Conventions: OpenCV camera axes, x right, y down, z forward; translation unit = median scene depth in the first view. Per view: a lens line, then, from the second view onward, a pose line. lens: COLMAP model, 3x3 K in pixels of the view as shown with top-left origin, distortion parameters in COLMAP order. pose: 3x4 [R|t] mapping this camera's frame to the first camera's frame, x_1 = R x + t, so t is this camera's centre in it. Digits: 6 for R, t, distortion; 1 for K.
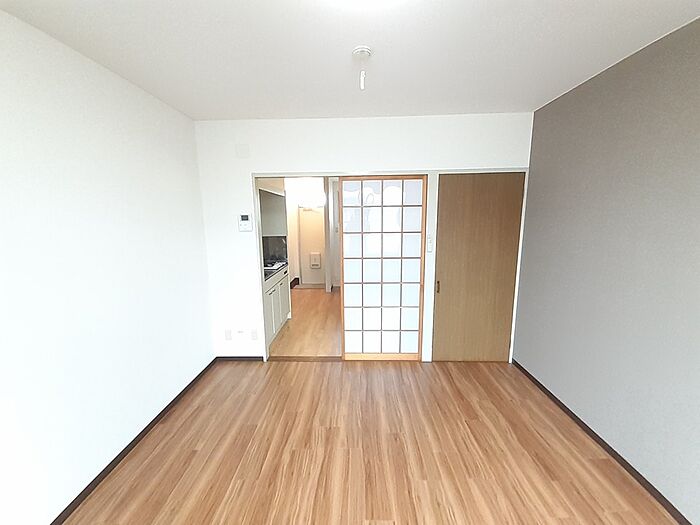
lens RADIAL K [[276.7, 0, 346.9], [0, 276.7, 263.3], [0, 0, 1]] dist [0.023312, -0.017633]
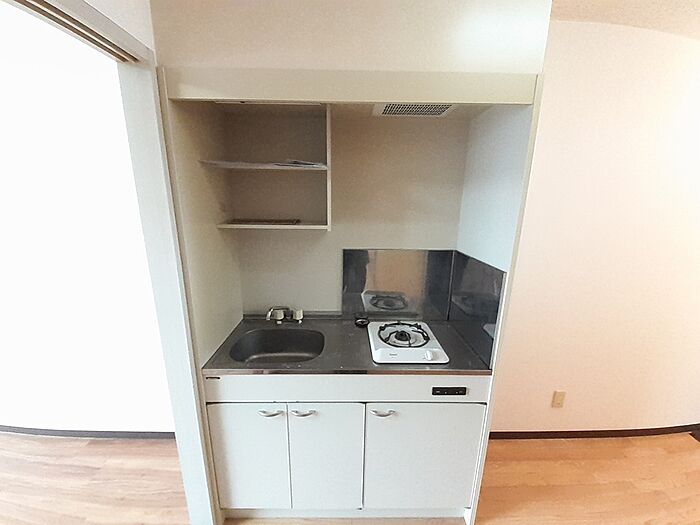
lens RADIAL K [[276.7, 0, 346.9], [0, 276.7, 263.3], [0, 0, 1]] dist [0.023312, -0.017633]
pose [[0.036320, 0.241913, -0.969618, 0.031272], [-0.173562, 0.957040, 0.232273, -0.197753], [0.984153, 0.159853, 0.076746, 1.178668]]
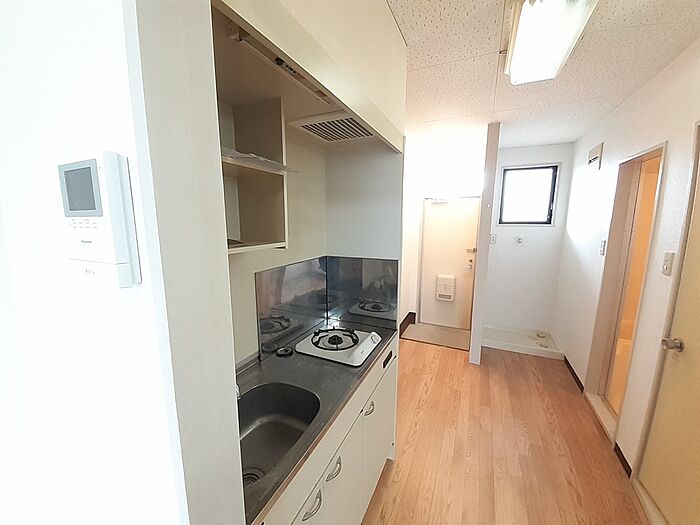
lens RADIAL K [[276.7, 0, 346.9], [0, 276.7, 263.3], [0, 0, 1]] dist [0.023312, -0.017633]
pose [[0.915826, 0.078915, -0.393745, -0.187420], [-0.079396, 0.996729, 0.015095, -0.133160], [0.393648, 0.017438, 0.919096, 0.879694]]
